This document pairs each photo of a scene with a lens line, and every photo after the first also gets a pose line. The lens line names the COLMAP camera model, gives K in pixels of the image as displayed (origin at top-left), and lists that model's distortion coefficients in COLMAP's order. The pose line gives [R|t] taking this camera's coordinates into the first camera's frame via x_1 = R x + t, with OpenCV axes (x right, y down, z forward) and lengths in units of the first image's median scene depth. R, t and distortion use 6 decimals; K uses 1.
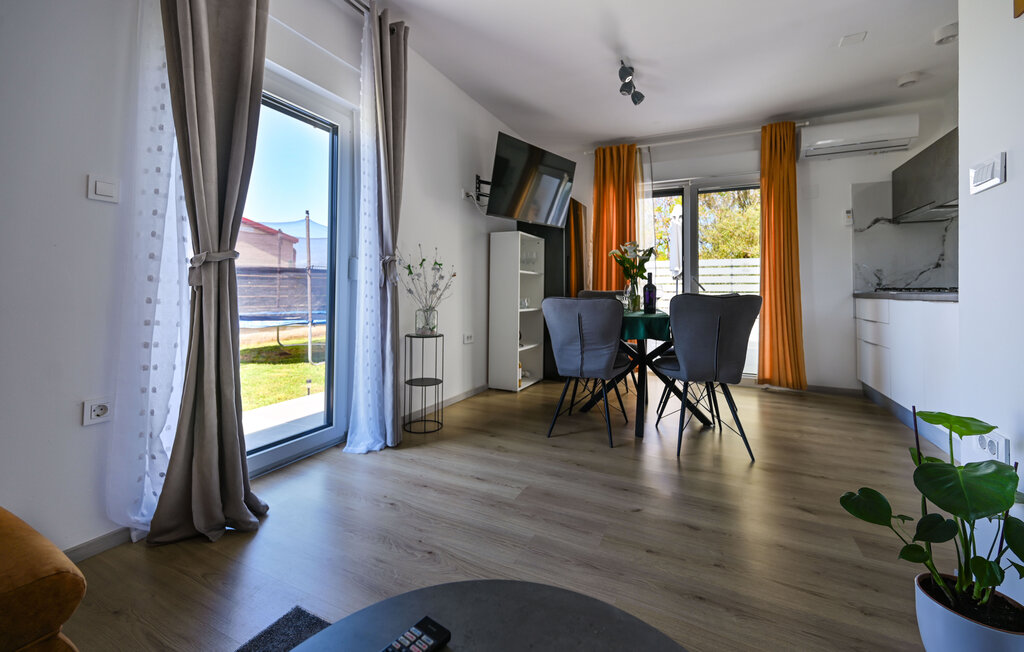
lens RADIAL K [[410.2, 0, 510.6], [0, 410.2, 288.2], [0, 0, 1]] dist [-0.001039, -0.000051]
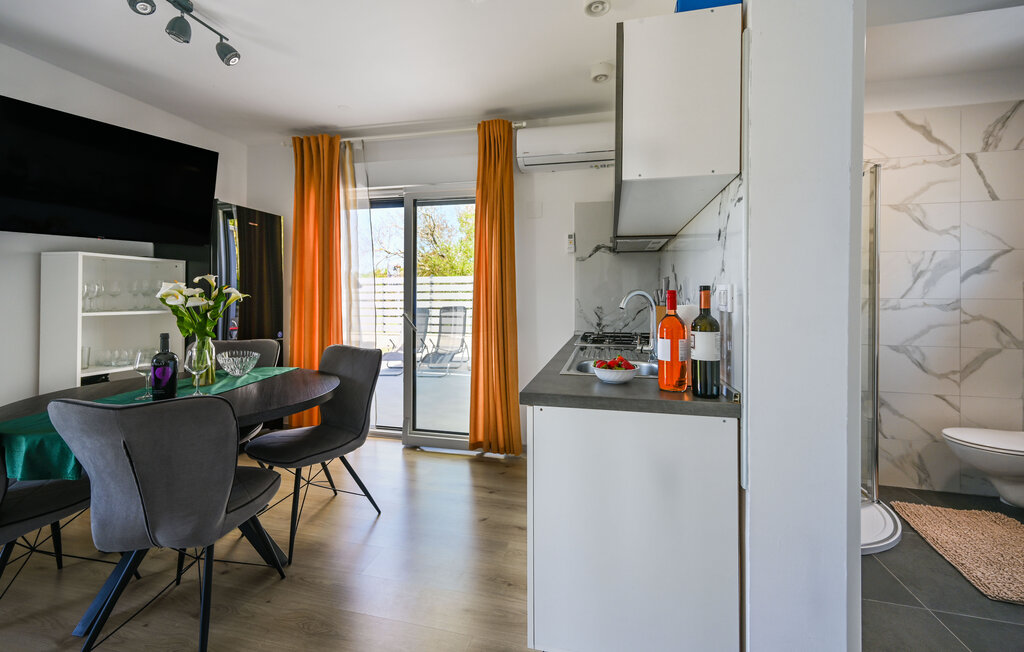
lens RADIAL K [[416.1, 0, 512.1], [0, 416.1, 298.2], [0, 0, 1]] dist [0.008752, 0.000338]
pose [[0.972409, -0.005894, 0.233208, 0.506628], [0.004709, 0.999973, 0.005641, -0.066229], [-0.233235, -0.004387, 0.972410, 0.210896]]
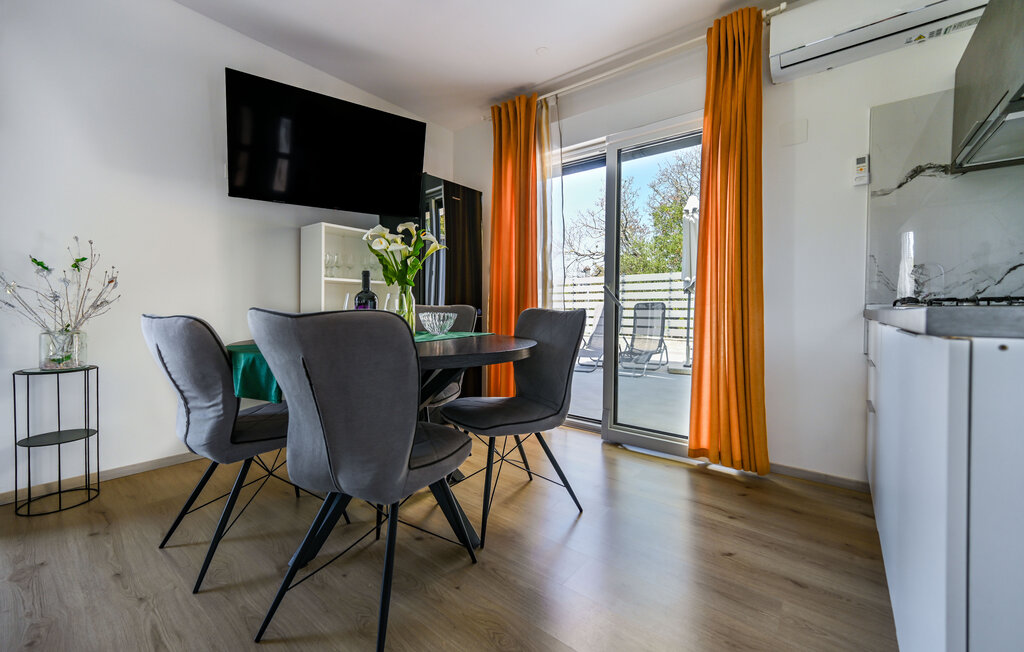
lens RADIAL K [[414.8, 0, 512.2], [0, 414.8, 315.9], [0, 0, 1]] dist [0.013673, 0.000125]
pose [[0.978889, 0.004051, -0.204354, 0.479112], [0.000411, 0.999763, 0.021787, 0.007150], [0.204394, -0.021411, 0.978654, 0.352115]]
